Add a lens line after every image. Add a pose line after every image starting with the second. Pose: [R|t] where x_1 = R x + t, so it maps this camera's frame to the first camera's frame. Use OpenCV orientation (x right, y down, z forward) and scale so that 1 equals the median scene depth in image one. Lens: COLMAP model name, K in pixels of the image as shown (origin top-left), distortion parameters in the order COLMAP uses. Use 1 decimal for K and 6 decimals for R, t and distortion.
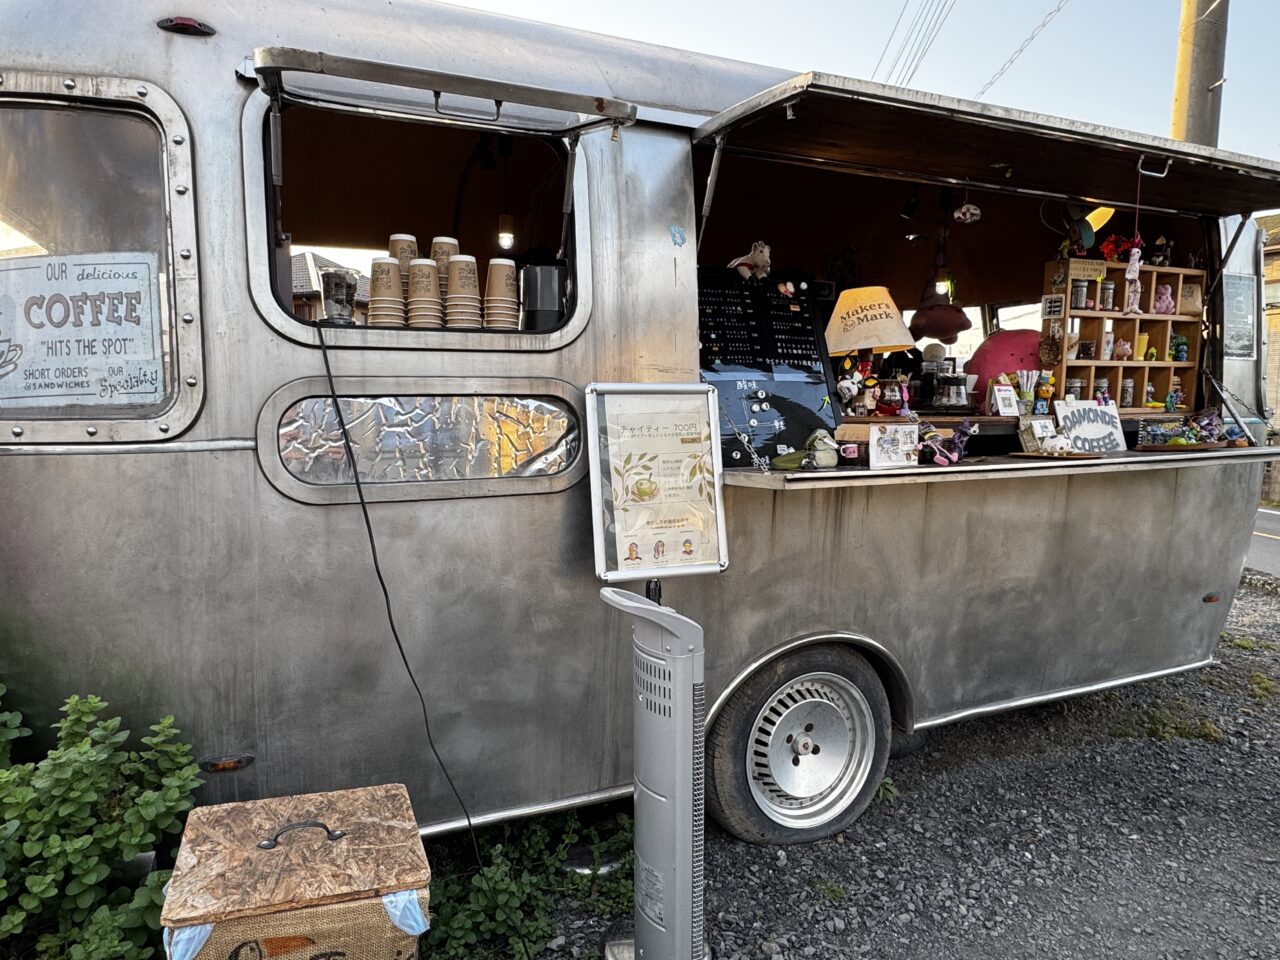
lens RADIAL K [[784.5, 0, 638.8], [0, 784.5, 476.4], [0, 0, 1]] dist [0.002601, 0.000758]
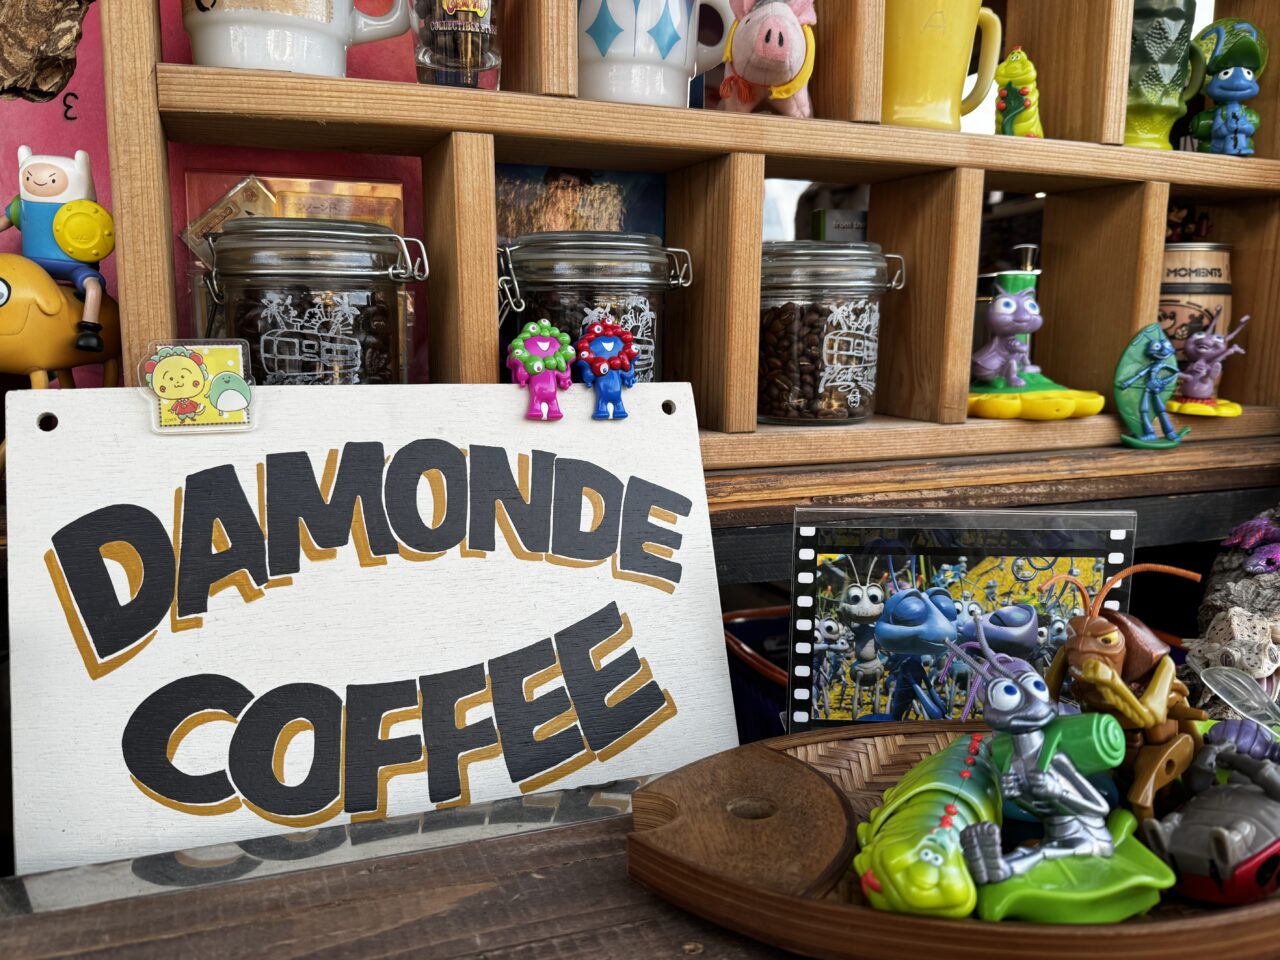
lens RADIAL K [[978.1, 0, 638.1], [0, 978.1, 468.4], [0, 0, 1]] dist [0.045482, -0.022280]
pose [[0.998264, 0.009706, -0.058100, 0.612287], [-0.008506, 0.999746, 0.020862, -0.084944], [0.058288, -0.020332, 0.998093, 0.821148]]
